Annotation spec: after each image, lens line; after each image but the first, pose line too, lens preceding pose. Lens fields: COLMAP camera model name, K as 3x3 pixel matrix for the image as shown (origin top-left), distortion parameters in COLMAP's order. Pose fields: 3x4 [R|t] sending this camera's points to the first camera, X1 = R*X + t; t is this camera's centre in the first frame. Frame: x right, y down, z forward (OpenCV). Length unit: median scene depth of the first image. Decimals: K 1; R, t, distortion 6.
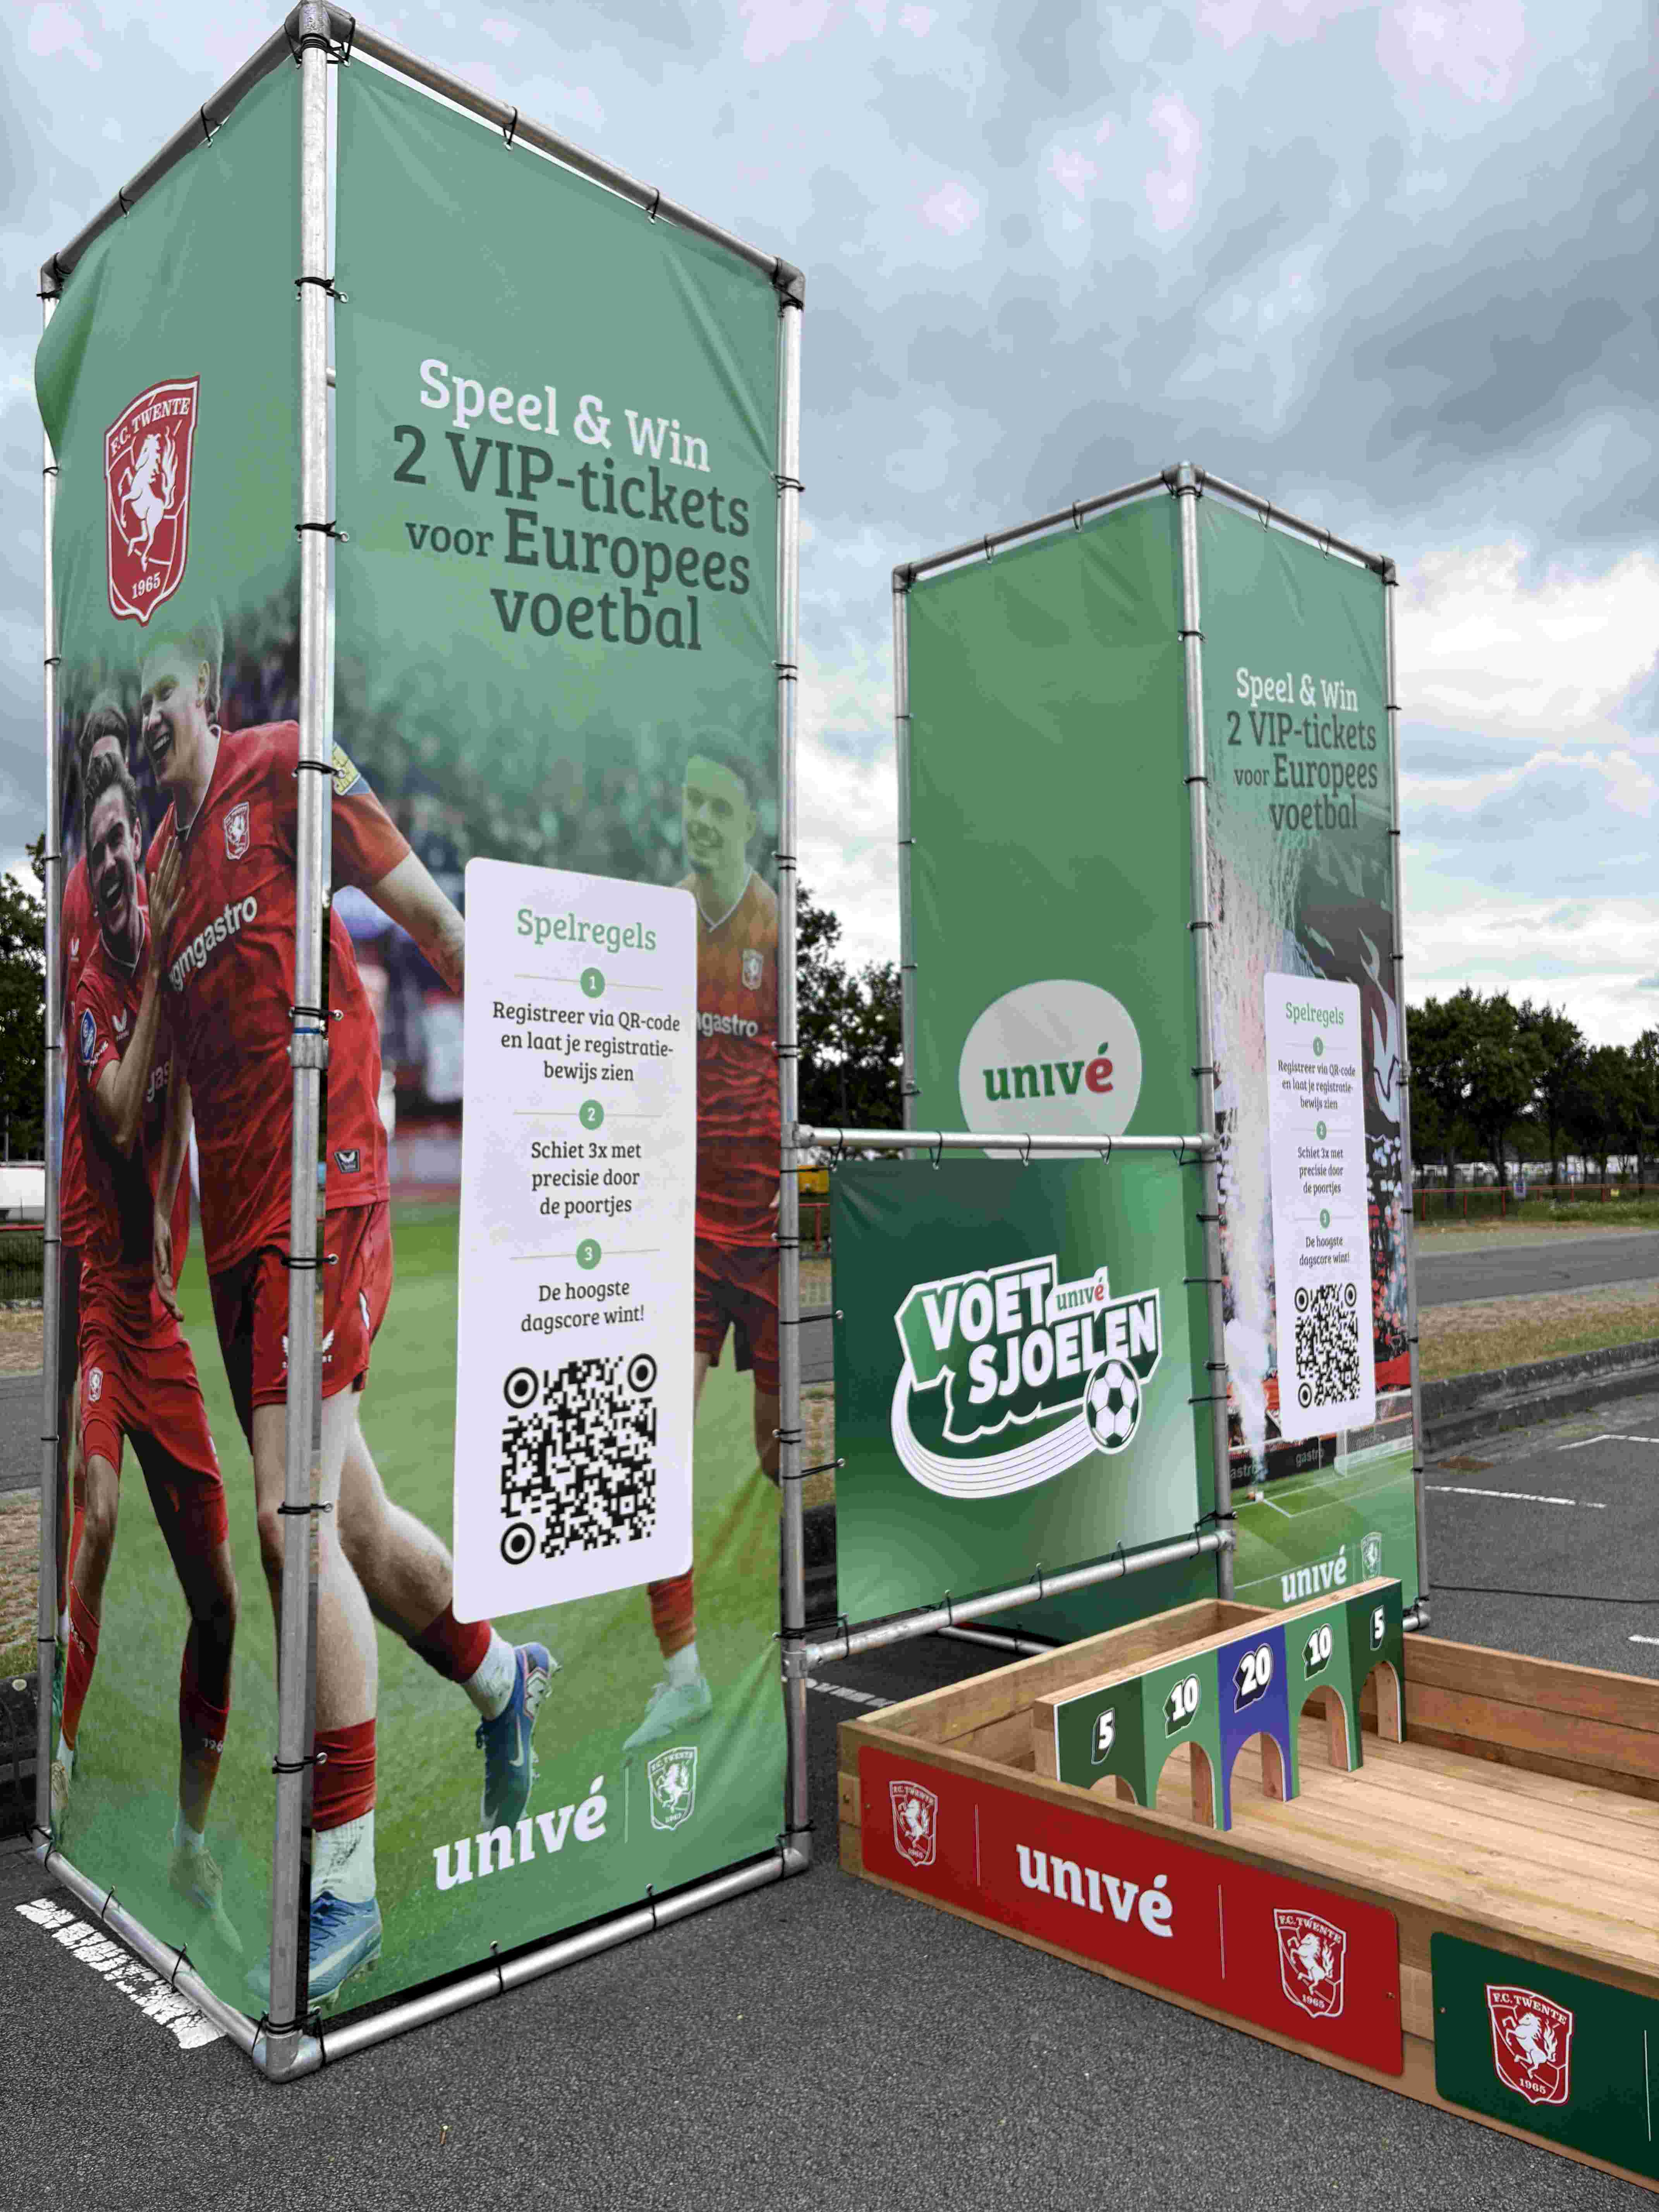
lens RADIAL K [[1664.5, 0, 829.5], [0, 1664.5, 1106.0], [0, 0, 1]] dist [0.091814, -0.238448]
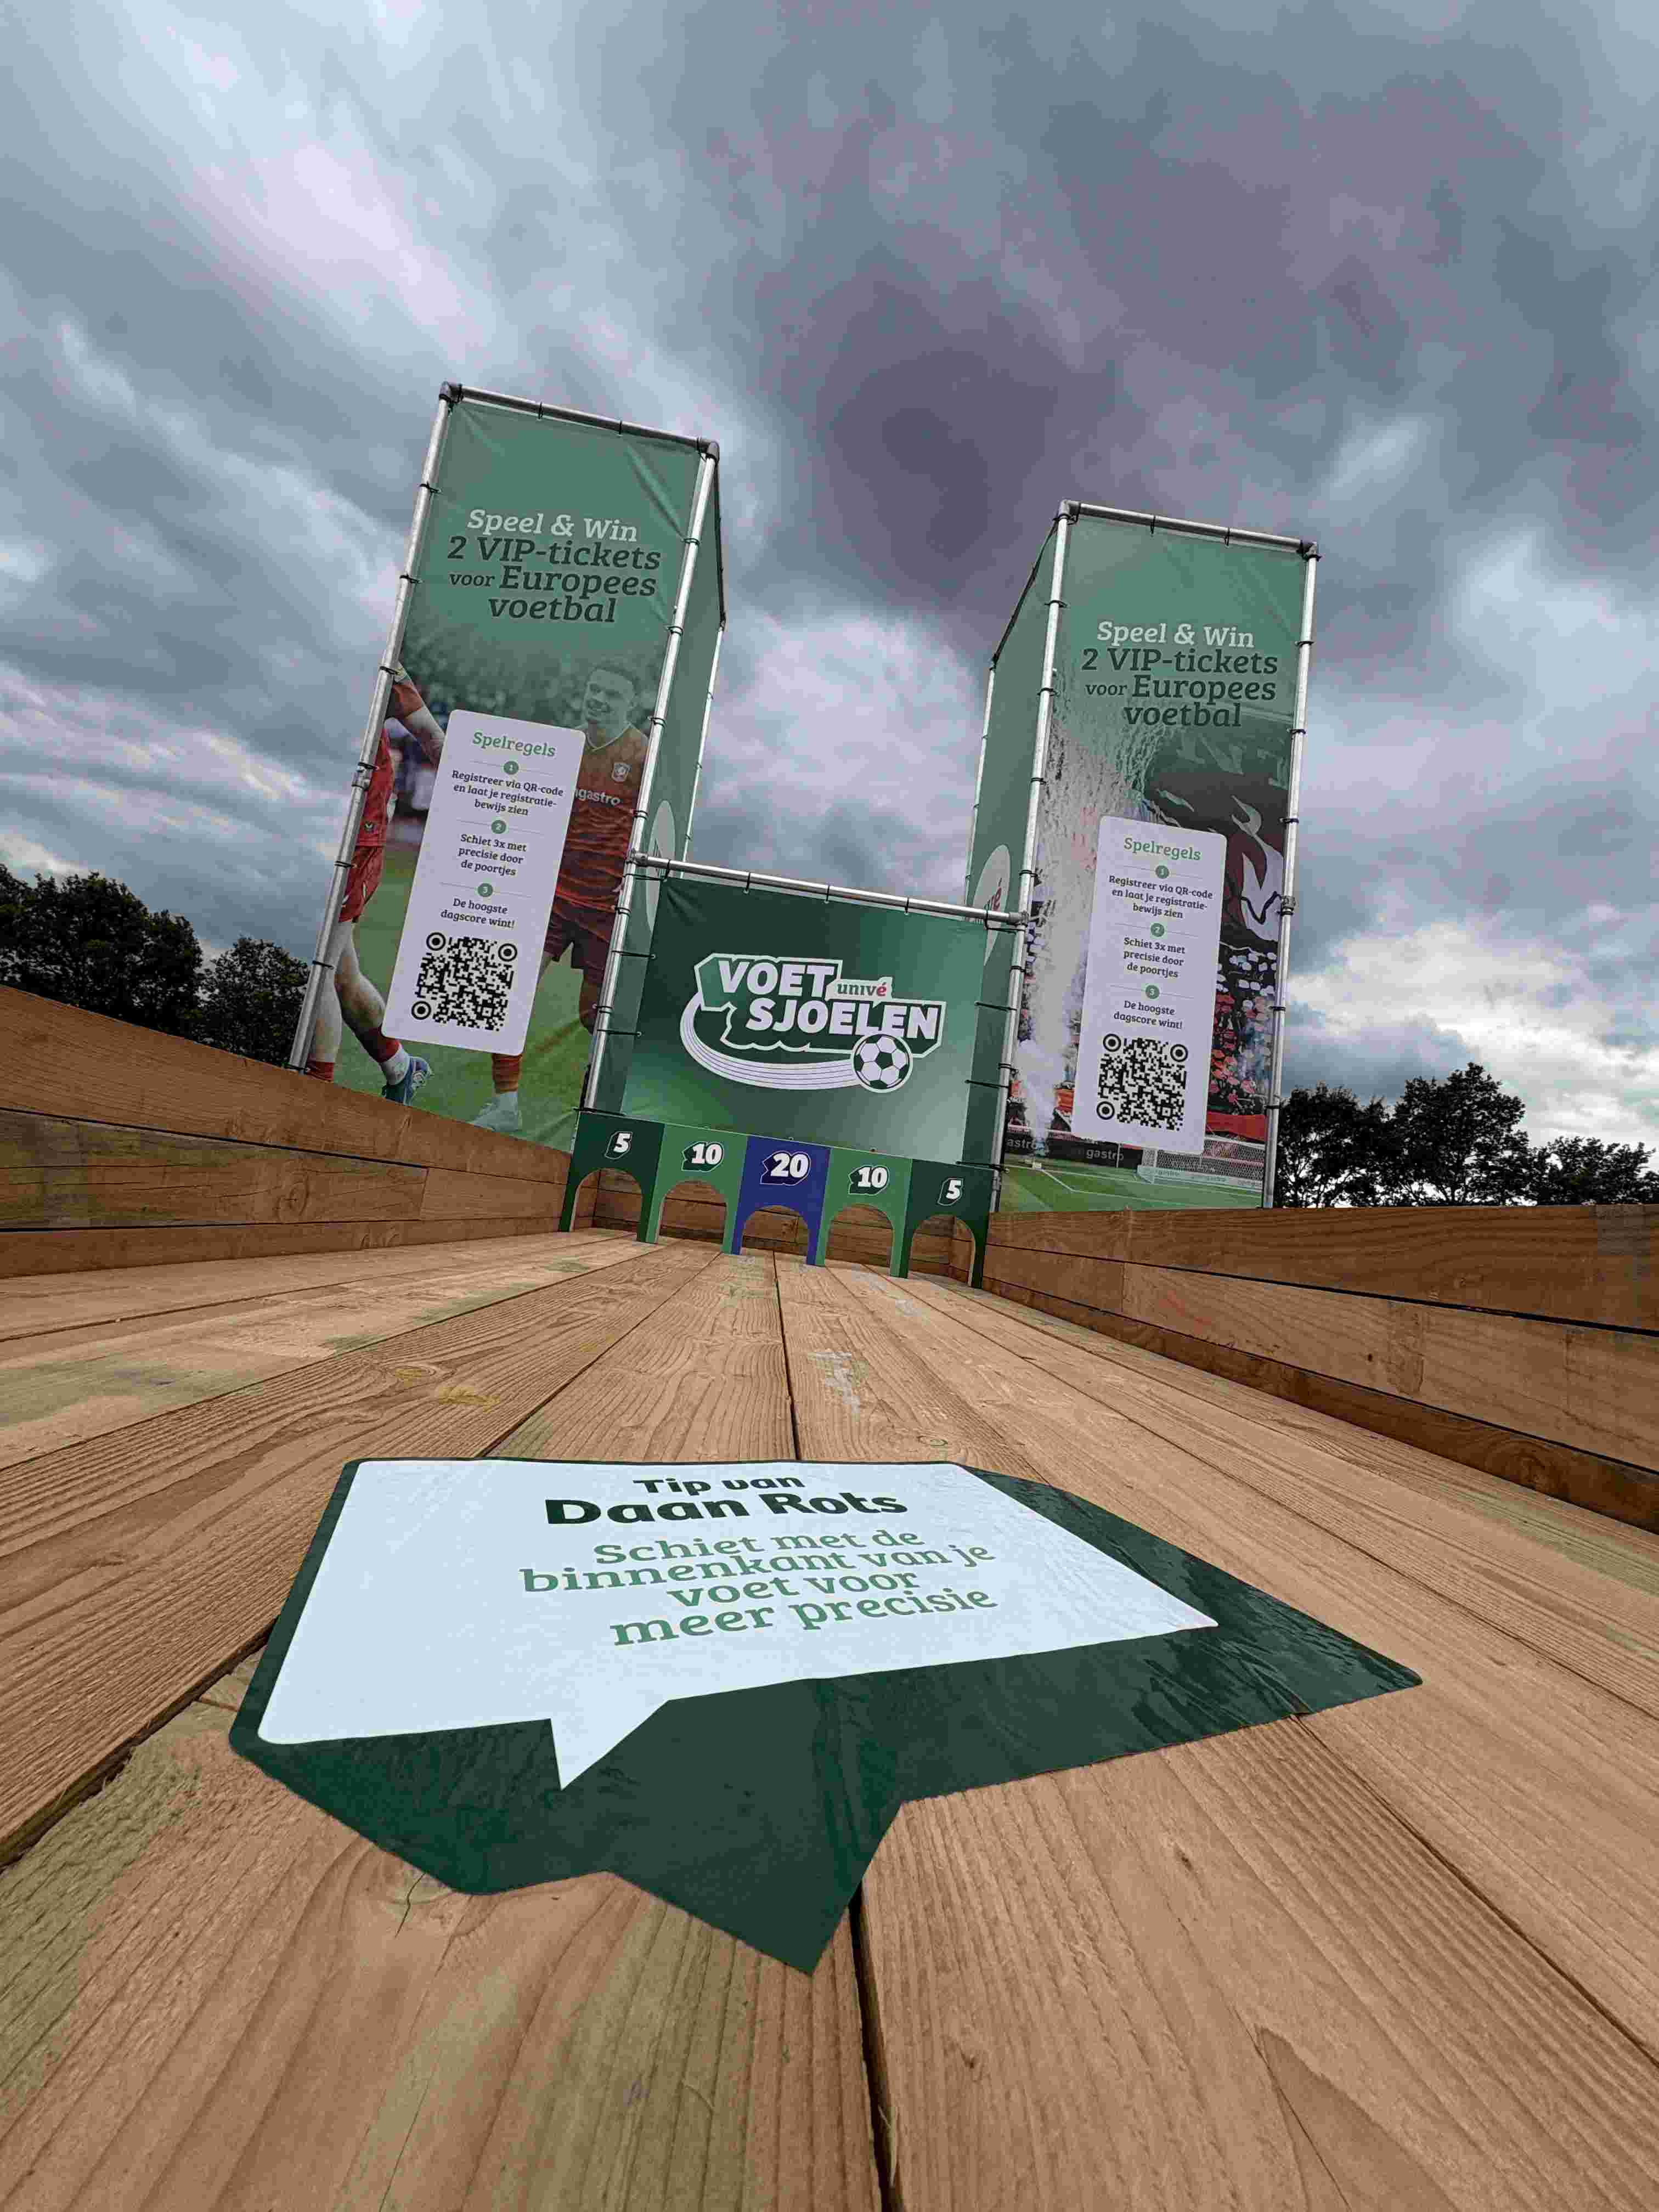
lens RADIAL K [[879.7, 0, 830.4], [0, 879.7, 1100.6], [0, 0, 1]] dist [-0.007922, 0.014156]
pose [[0.749839, 0.030066, -0.660937, 0.867425], [-0.118831, 0.988843, -0.089831, 0.376843], [0.650861, 0.145899, 0.745046, 0.474283]]
